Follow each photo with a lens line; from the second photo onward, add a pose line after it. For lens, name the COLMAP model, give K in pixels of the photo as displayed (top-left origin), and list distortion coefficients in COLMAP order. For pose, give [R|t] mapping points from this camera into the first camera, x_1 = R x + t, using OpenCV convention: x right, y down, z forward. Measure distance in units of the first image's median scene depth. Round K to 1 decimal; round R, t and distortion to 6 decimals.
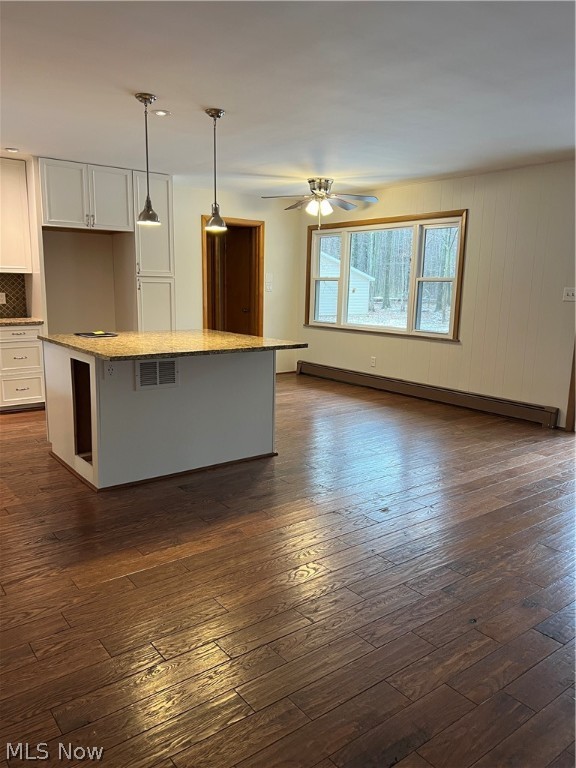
lens RADIAL K [[582.8, 0, 276.3], [0, 582.8, 378.1], [0, 0, 1]] dist [0.029969, -0.009923]
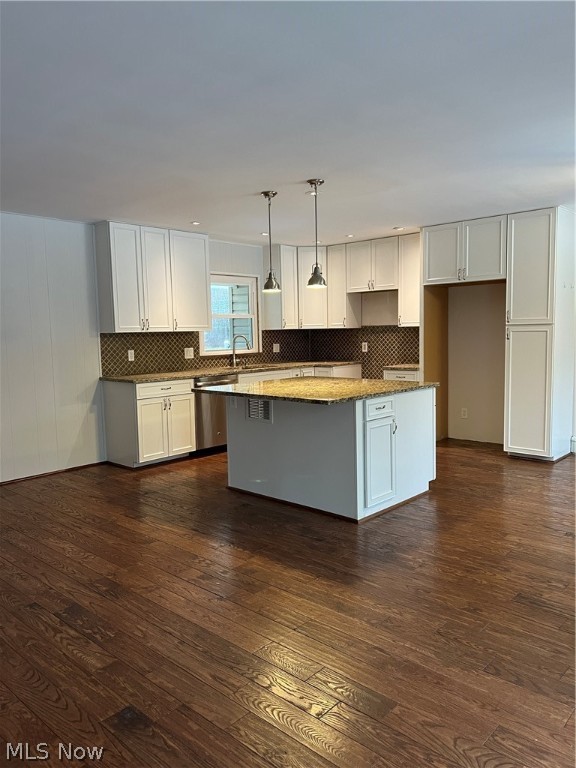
lens RADIAL K [[568.8, 0, 288.0], [0, 568.8, 384.0], [0, 0, 1]] dist [0.012505, -0.001903]
pose [[0.184182, 0.077120, -0.979862, 0.674334], [-0.135935, 0.989336, 0.052315, -0.092239], [0.973447, 0.123562, 0.192701, 0.563034]]
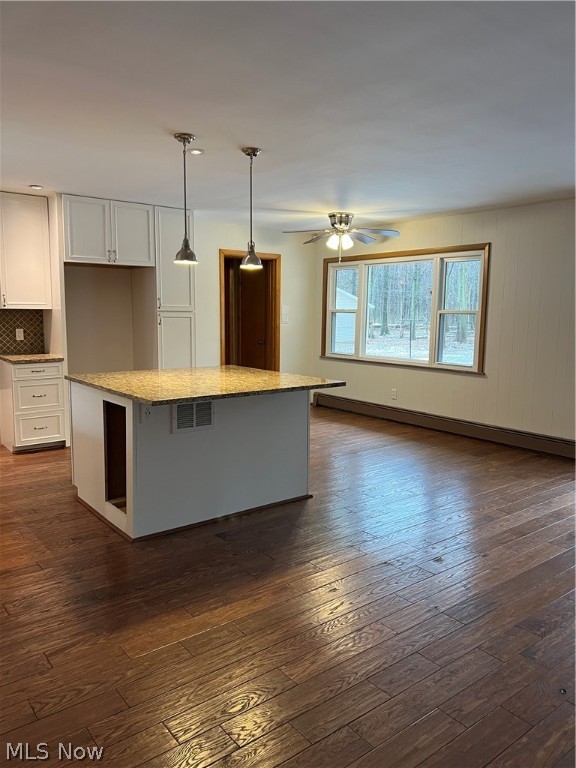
lens RADIAL K [[581.1, 0, 283.0], [0, 581.1, 371.3], [0, 0, 1]] dist [0.050763, -0.053486]
pose [[0.999852, -0.007445, 0.015521, -0.048654], [0.008307, 0.998383, -0.056238, -0.017423], [-0.015077, 0.056358, 0.998297, 0.022059]]
